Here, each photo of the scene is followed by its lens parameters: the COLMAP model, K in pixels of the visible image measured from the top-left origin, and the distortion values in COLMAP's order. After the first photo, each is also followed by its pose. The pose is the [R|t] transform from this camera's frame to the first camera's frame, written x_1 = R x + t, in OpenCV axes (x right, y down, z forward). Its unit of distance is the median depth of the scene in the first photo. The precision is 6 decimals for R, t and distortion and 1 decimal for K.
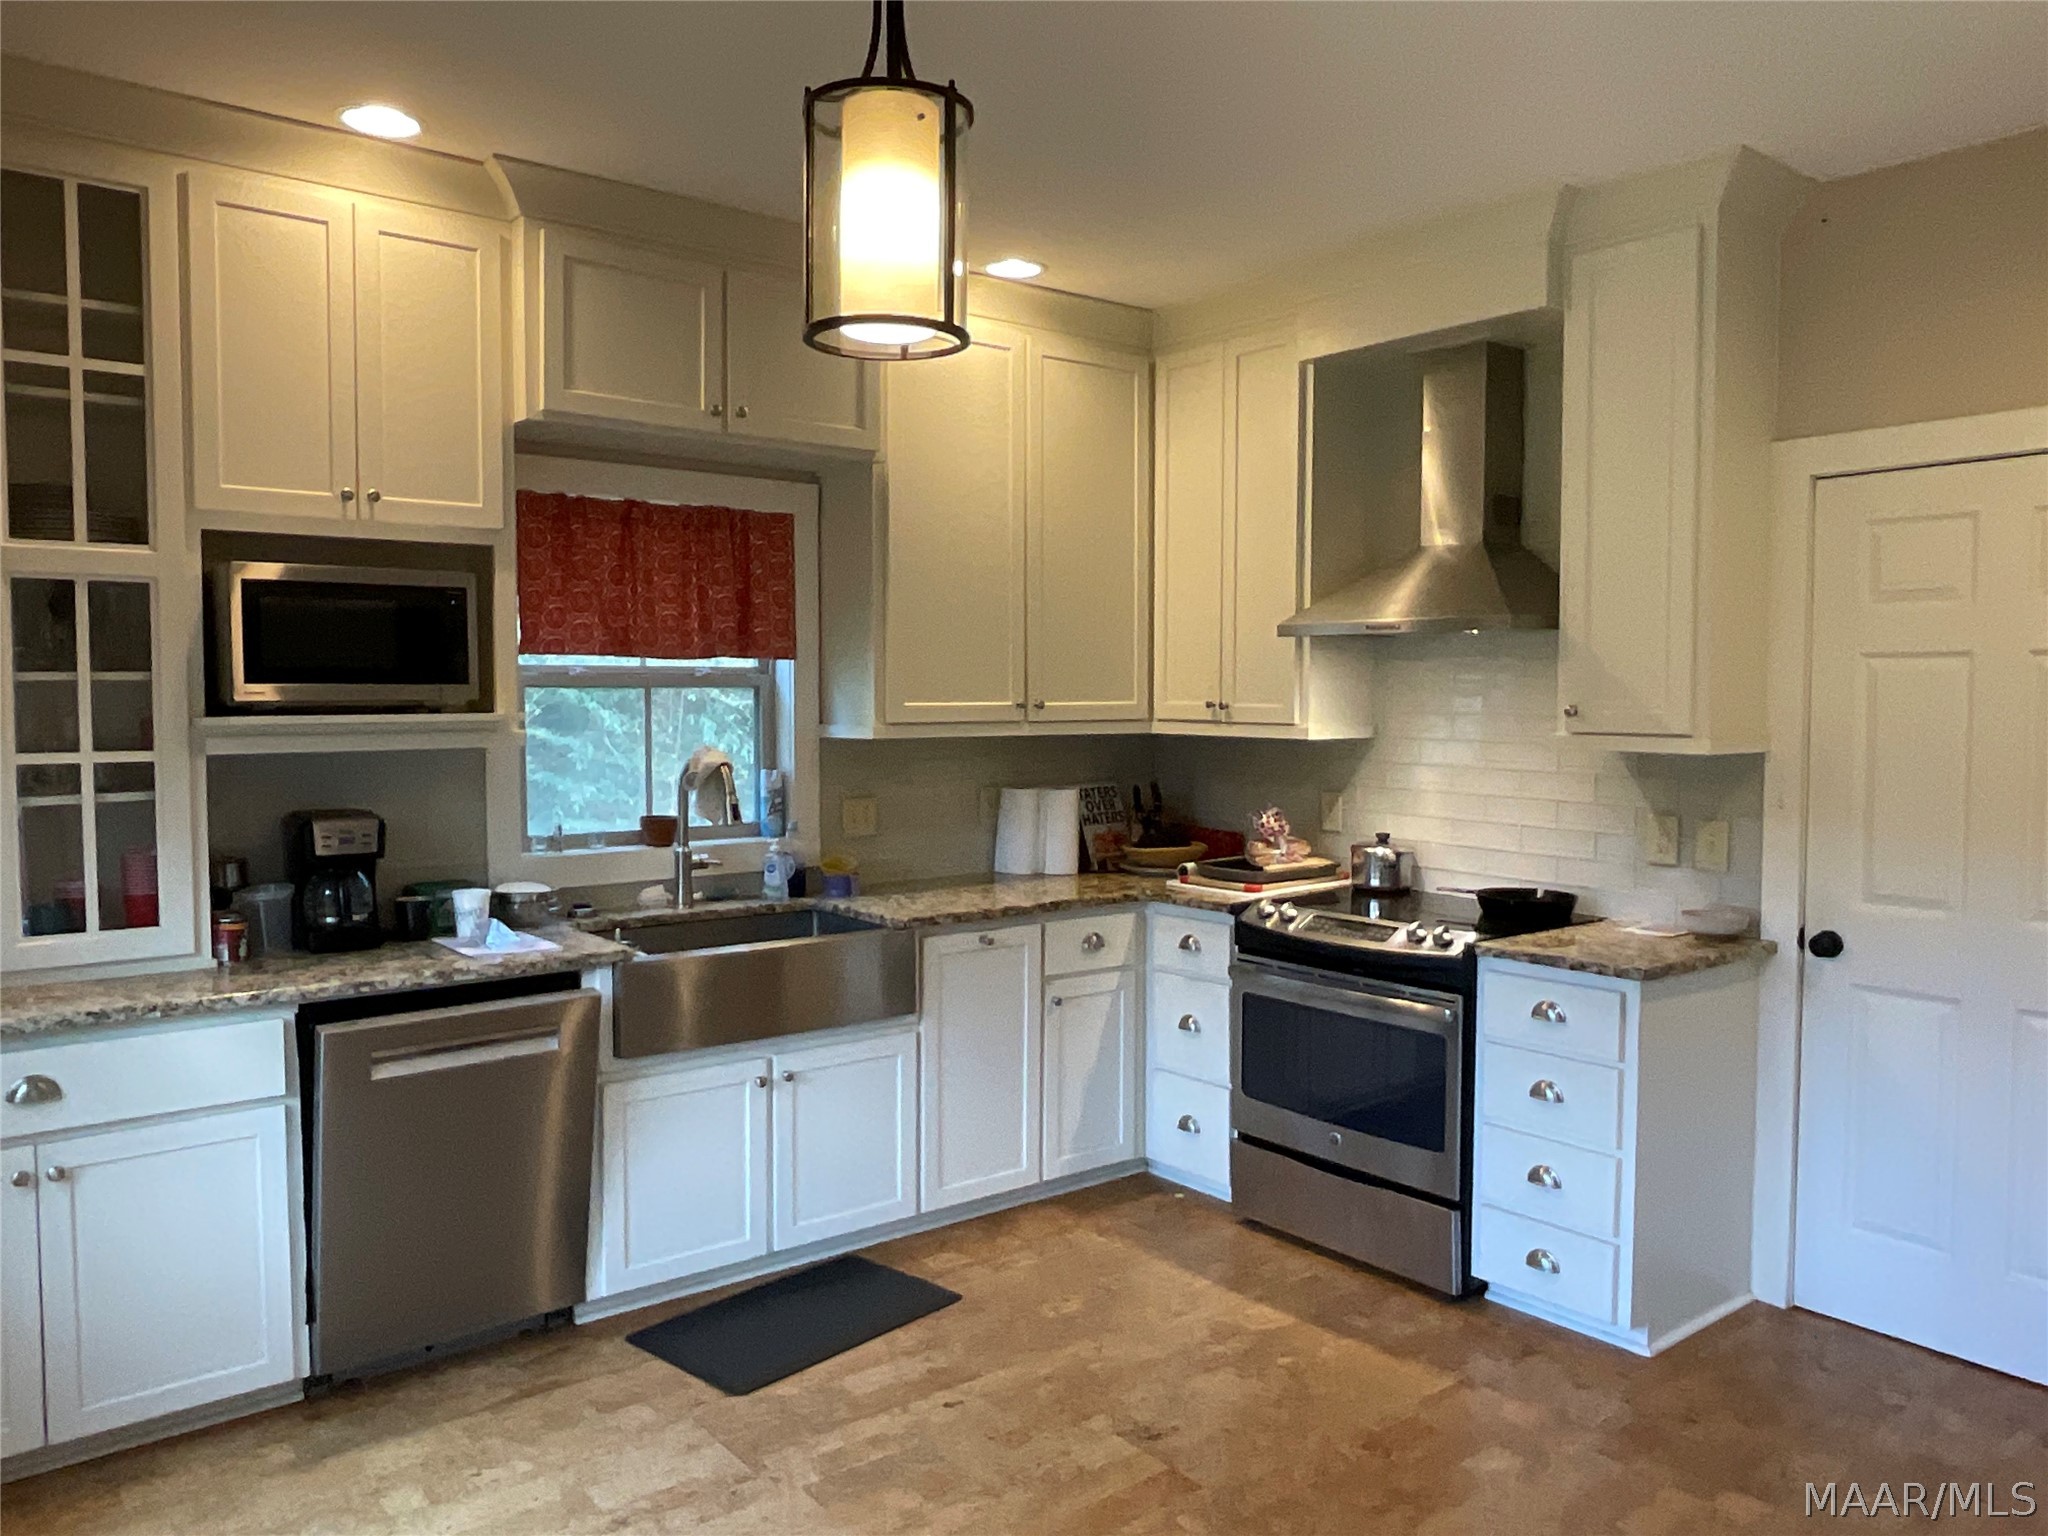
lens RADIAL K [[1502.8, 0, 1028.0], [0, 1502.8, 750.6], [0, 0, 1]] dist [-0.005364, -0.005492]
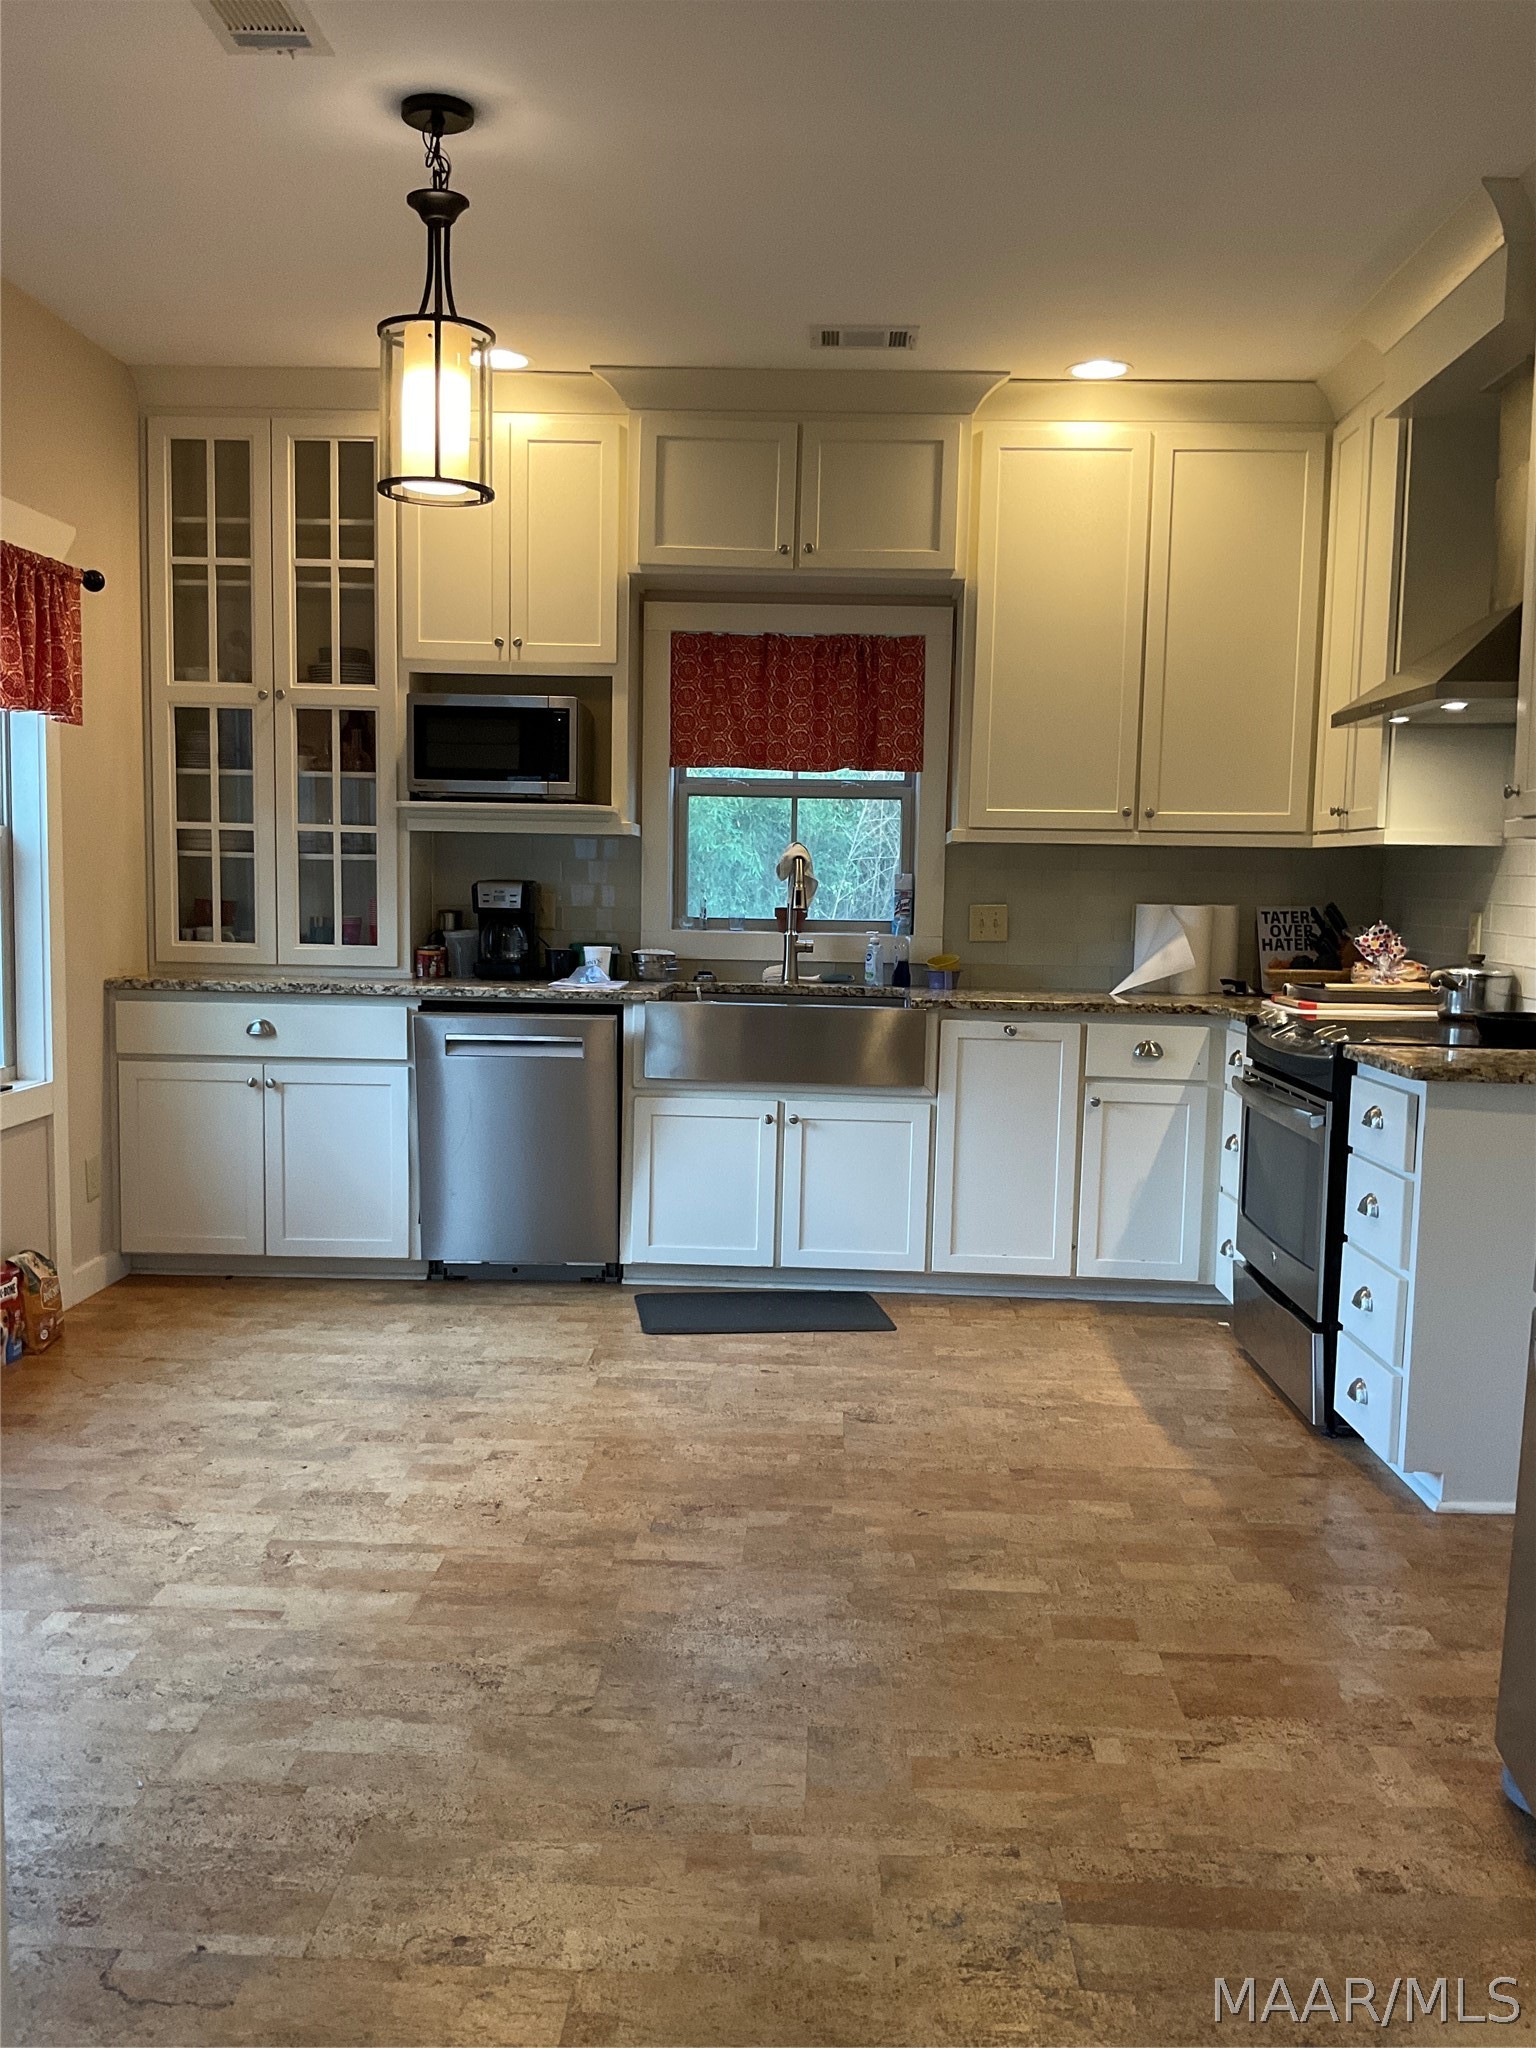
lens RADIAL K [[1762.5, 0, 768.0], [0, 1762.5, 1024.0], [0, 0, 1]] dist [0.154673, -0.361497]
pose [[0.750591, 0.067853, -0.657274, 0.764599], [-0.047943, 0.997684, 0.048244, 0.081017], [0.659025, -0.004700, 0.752106, -0.054365]]
